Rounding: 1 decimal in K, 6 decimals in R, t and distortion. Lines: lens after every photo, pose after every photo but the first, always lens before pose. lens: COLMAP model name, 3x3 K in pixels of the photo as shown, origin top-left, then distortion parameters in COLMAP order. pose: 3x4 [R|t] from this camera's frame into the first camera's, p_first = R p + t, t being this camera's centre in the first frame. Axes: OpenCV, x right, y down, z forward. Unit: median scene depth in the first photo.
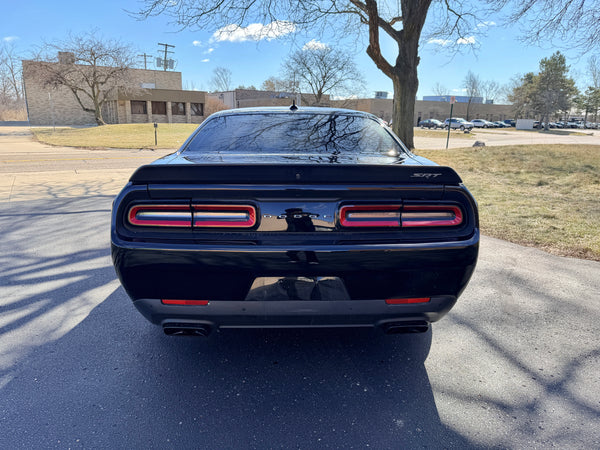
lens RADIAL K [[422.1, 0, 306.9], [0, 422.1, 225.1], [0, 0, 1]] dist [0.035114, -0.054769]
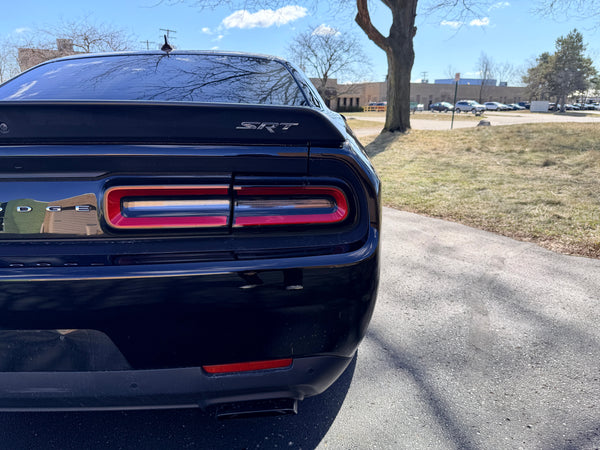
lens RADIAL K [[432.8, 0, 305.1], [0, 432.8, 226.4], [0, 0, 1]] dist [0.012812, -0.024019]
pose [[0.999721, -0.010970, -0.020909, 0.095107], [0.011578, 0.999507, 0.029187, -0.003619], [0.020578, -0.029421, 0.999355, 0.135800]]
